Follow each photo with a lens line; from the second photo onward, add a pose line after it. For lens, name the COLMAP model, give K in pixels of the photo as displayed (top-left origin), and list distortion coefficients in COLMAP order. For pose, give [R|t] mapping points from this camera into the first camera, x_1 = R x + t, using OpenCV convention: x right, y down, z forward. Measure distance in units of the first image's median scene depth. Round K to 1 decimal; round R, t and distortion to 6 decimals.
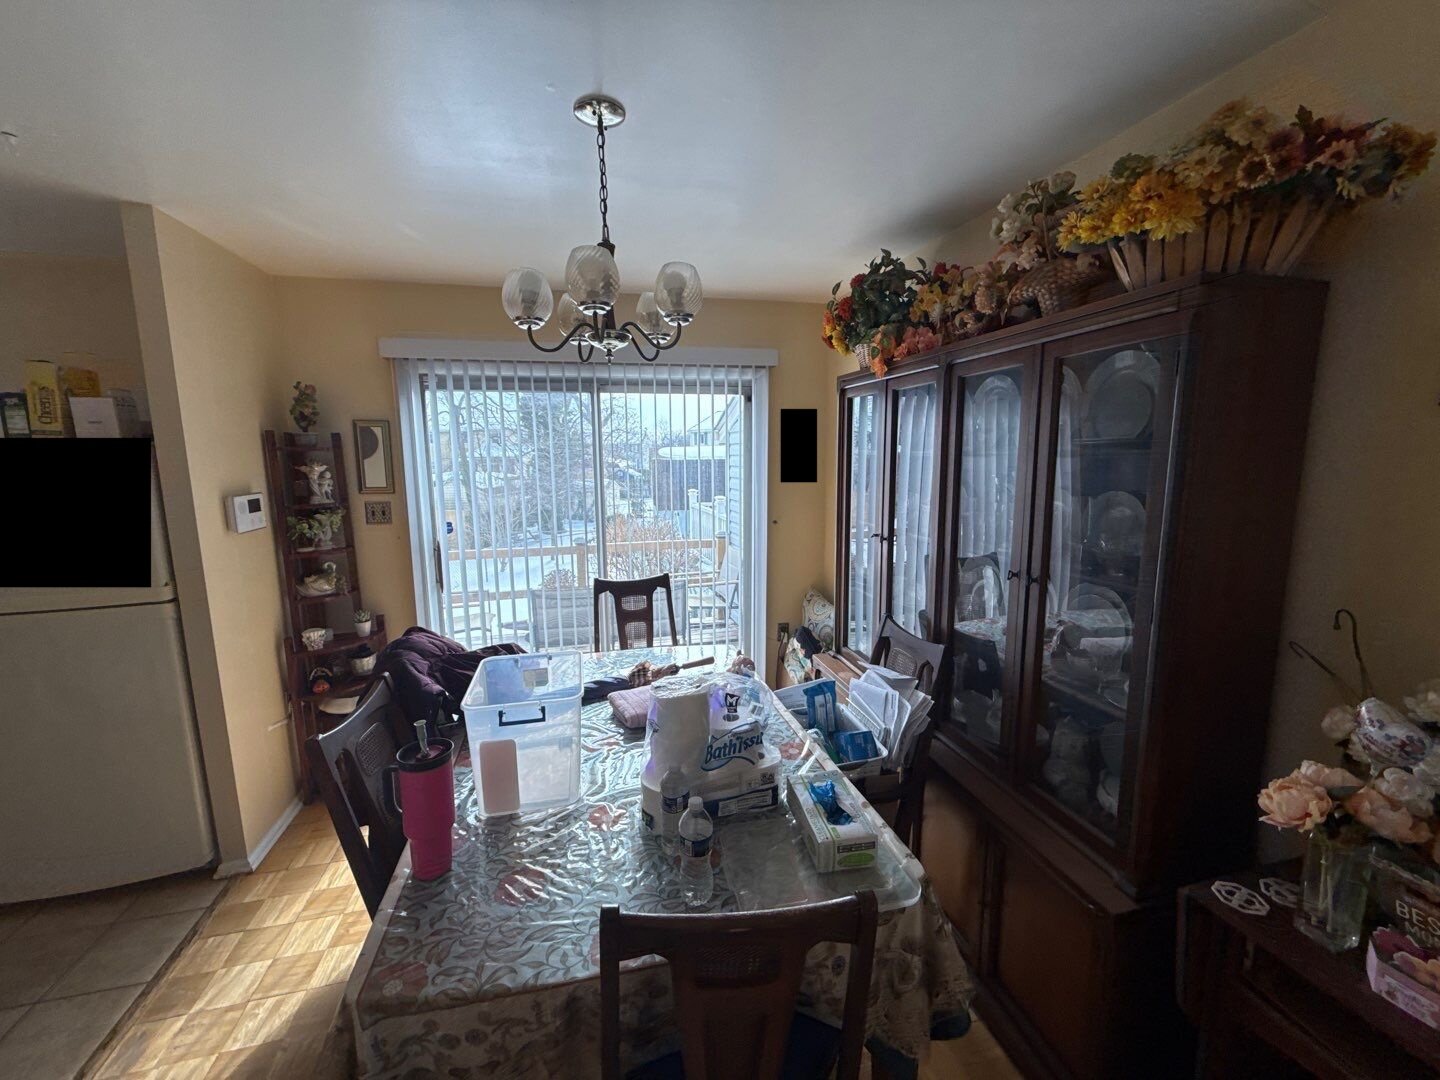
lens RADIAL K [[568.7, 0, 720.0], [0, 568.7, 540.0], [0, 0, 1]] dist [0.000994, -0.000044]
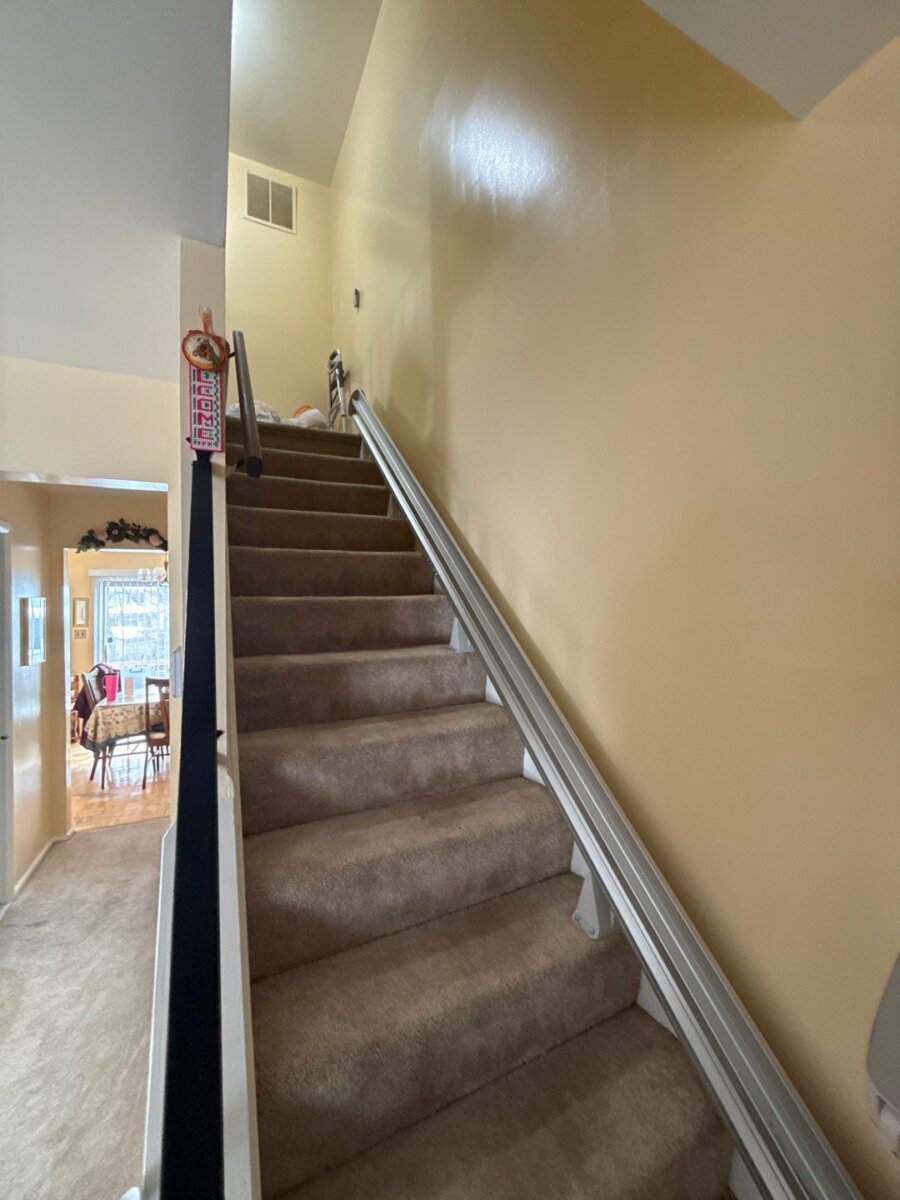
lens RADIAL K [[473.9, 0, 450.0], [0, 473.9, 600.0], [0, 0, 1]] dist [0.000994, -0.000044]
pose [[0.977555, -0.005762, 0.210600, 0.614620], [0.039865, 0.986626, -0.158053, 0.219339], [-0.206872, 0.162901, 0.964711, -1.525783]]
